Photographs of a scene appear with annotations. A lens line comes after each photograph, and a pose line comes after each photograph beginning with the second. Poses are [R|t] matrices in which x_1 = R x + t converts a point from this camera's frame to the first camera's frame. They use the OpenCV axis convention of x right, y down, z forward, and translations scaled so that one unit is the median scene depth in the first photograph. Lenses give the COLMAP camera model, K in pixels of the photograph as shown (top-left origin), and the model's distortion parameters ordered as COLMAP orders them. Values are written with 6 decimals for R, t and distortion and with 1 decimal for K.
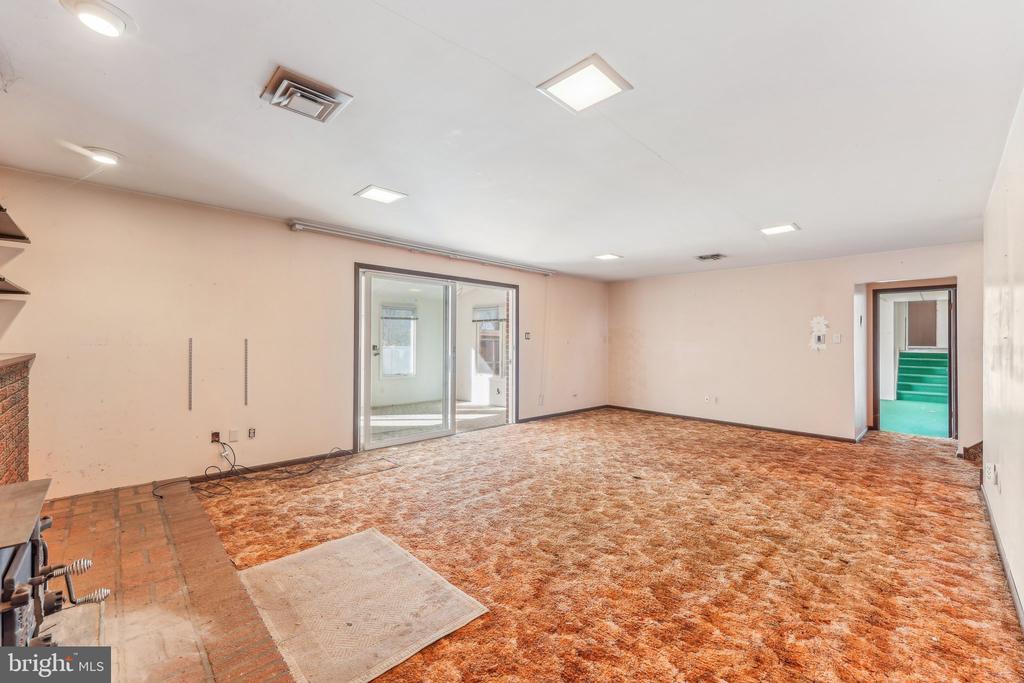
lens RADIAL K [[416.6, 0, 514.4], [0, 416.6, 342.9], [0, 0, 1]] dist [-0.002043, 0.000345]
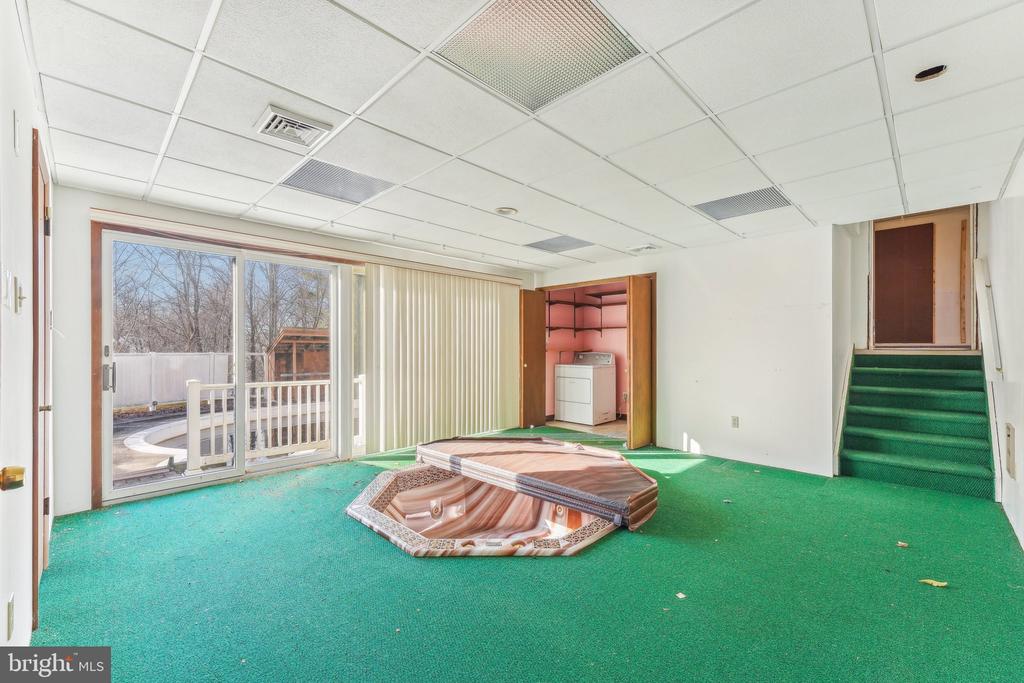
lens RADIAL K [[416.6, 0, 509.6], [0, 416.6, 344.5], [0, 0, 1]] dist [-0.002043, 0.000345]
pose [[0.999960, 0.001351, 0.008848, 0.579219], [-0.001422, 0.999967, 0.008040, 0.009684], [-0.008836, -0.008052, 0.999929, 0.586405]]
